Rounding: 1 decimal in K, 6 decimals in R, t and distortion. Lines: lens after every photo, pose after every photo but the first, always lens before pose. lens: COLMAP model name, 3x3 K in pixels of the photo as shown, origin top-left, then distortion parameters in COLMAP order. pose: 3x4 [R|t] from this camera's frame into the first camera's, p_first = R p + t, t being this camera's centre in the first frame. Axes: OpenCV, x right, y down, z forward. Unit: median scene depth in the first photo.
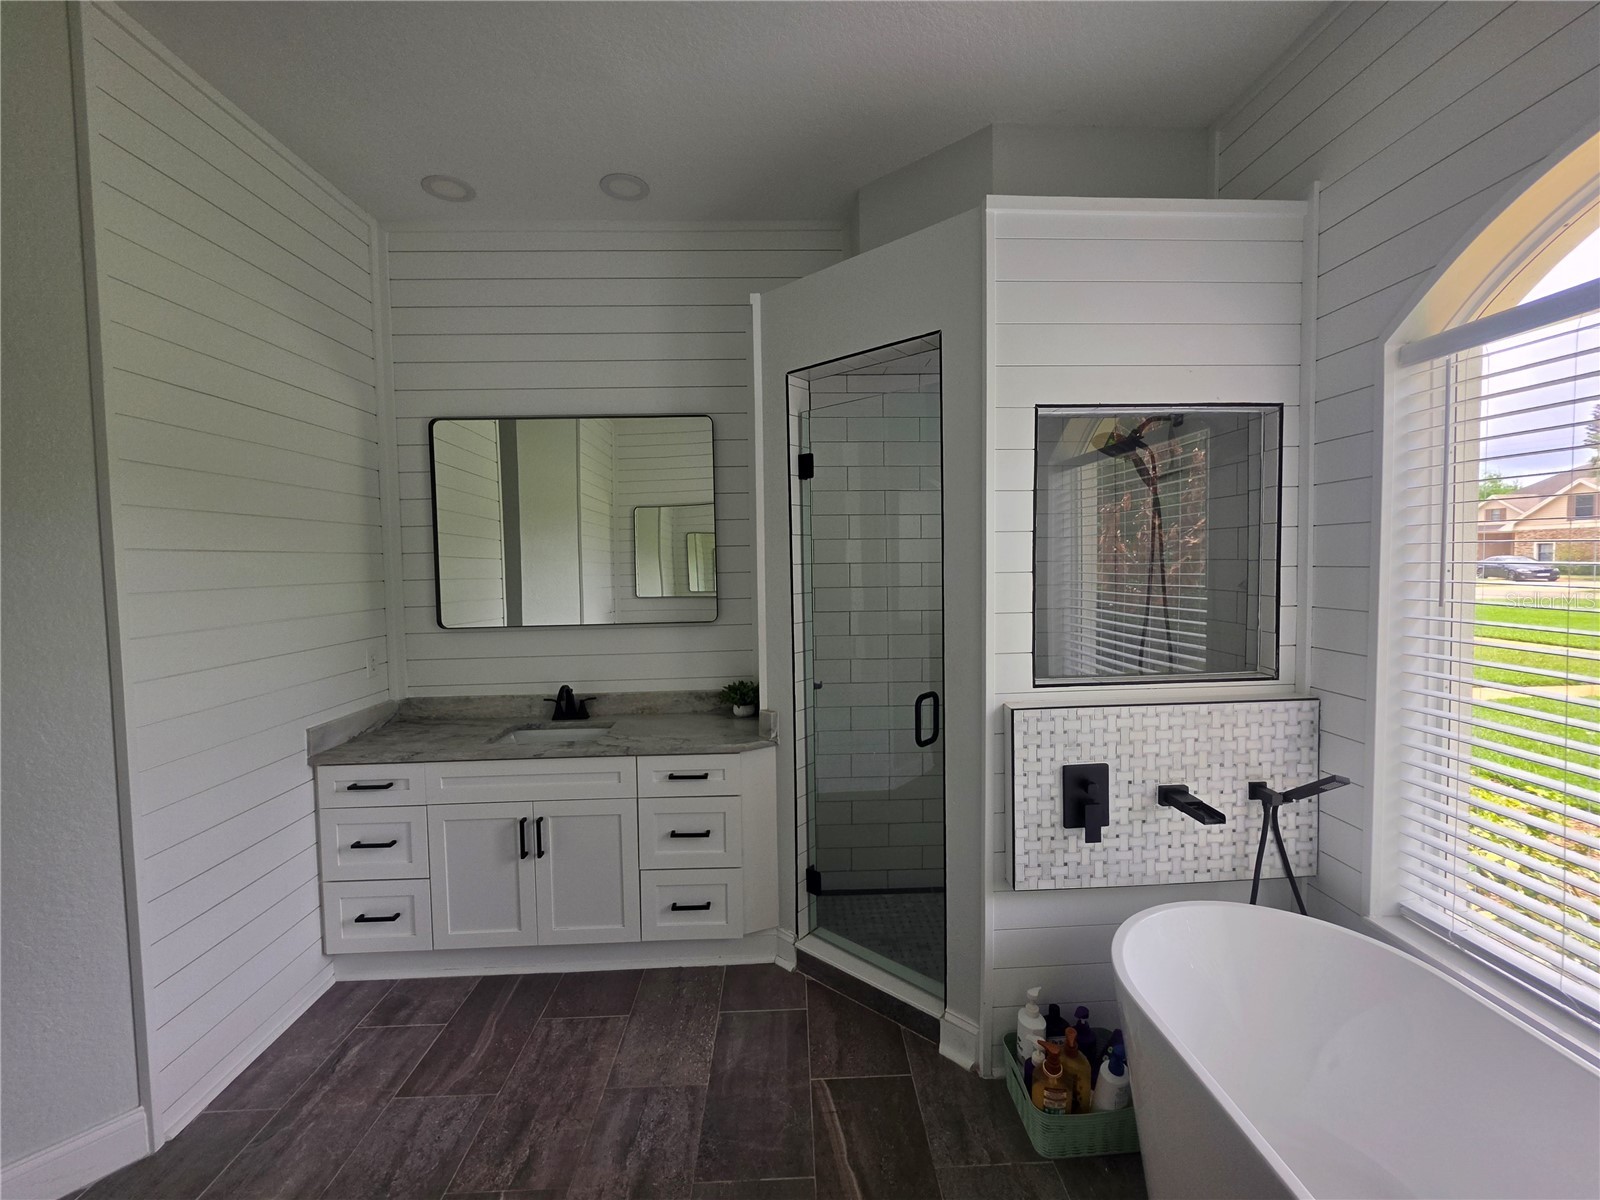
lens RADIAL K [[649.5, 0, 799.2], [0, 649.5, 594.8], [0, 0, 1]] dist [0.002184, 0.000344]
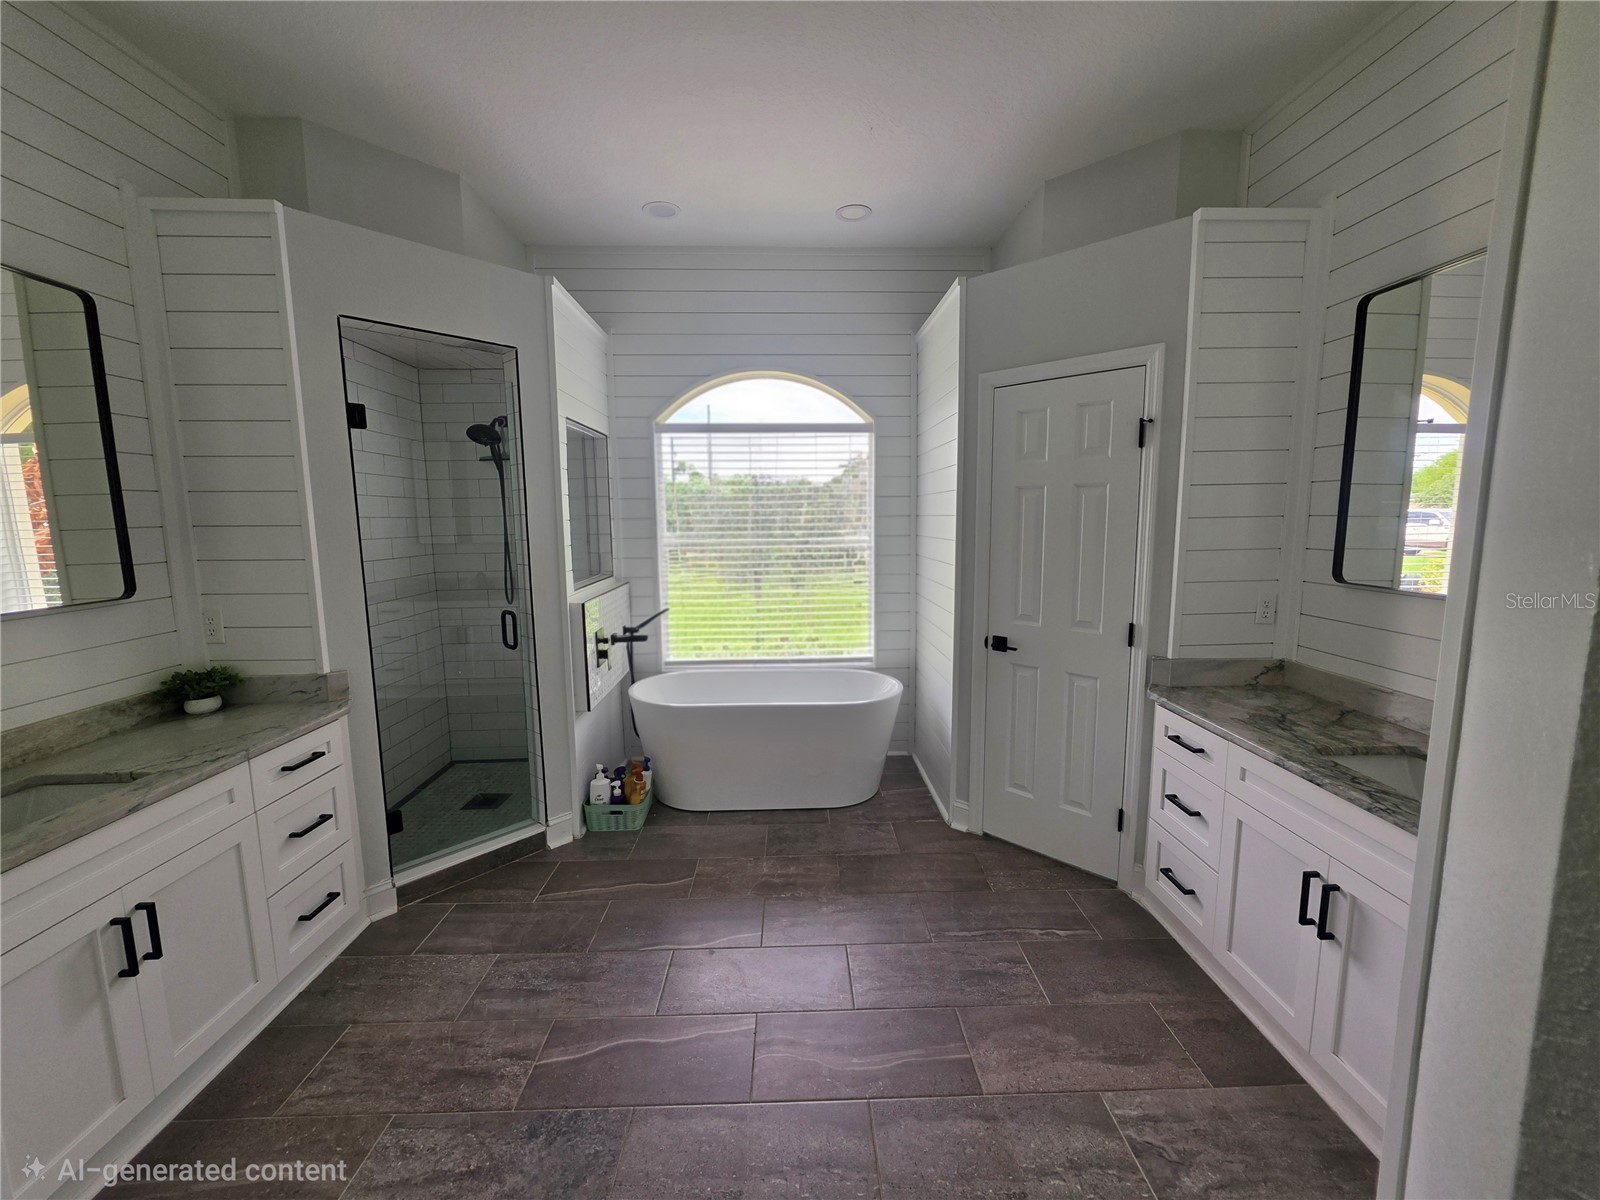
lens RADIAL K [[649.5, 0, 801.7], [0, 649.5, 599.8], [0, 0, 1]] dist [0.002184, 0.000344]
pose [[0.007300, -0.109545, 0.993955, -1.004445], [0.064505, 0.991963, 0.108852, 0.017079], [-0.997891, 0.063320, 0.014307, 0.319668]]
